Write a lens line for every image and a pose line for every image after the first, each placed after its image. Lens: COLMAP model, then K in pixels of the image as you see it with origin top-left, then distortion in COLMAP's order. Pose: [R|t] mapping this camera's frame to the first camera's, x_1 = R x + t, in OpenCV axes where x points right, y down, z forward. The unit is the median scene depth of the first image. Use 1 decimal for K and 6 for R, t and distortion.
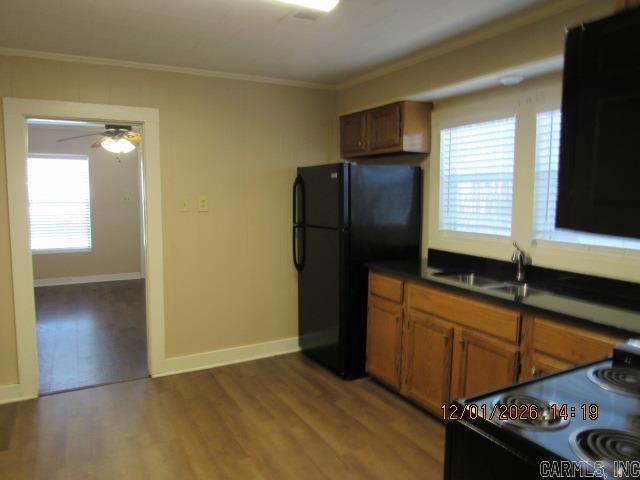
lens RADIAL K [[462.0, 0, 320.0], [0, 462.0, 240.0], [0, 0, 1]] dist [-0.014248, -0.007495]
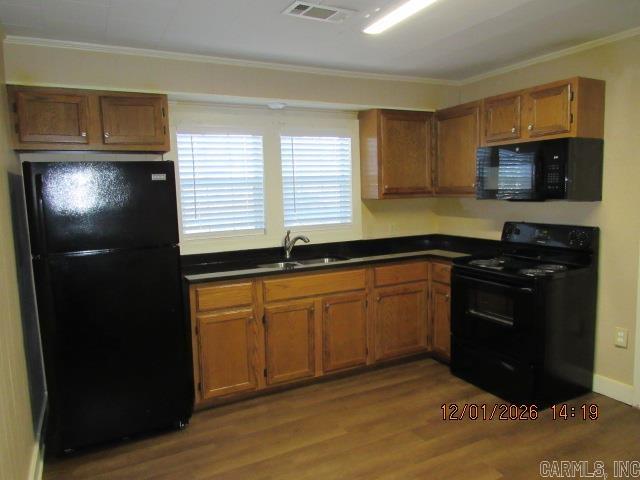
lens RADIAL K [[462.0, 0, 320.0], [0, 462.0, 240.0], [0, 0, 1]] dist [-0.014248, -0.007495]
pose [[0.015474, -0.119800, 0.992678, -0.703580], [0.124281, 0.985328, 0.116975, -0.088715], [-0.992126, 0.121560, 0.030135, 0.689661]]
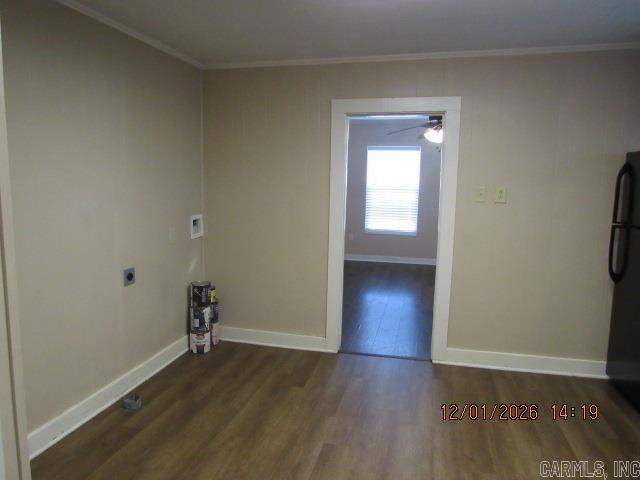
lens RADIAL K [[466.3, 0, 320.0], [0, 466.3, 240.0], [0, 0, 1]] dist [-0.013629, -0.004848]
pose [[0.743960, 0.096509, -0.661219, 0.106665], [-0.082426, 0.995212, 0.052518, -0.006063], [0.663121, 0.015430, 0.748353, 0.054686]]
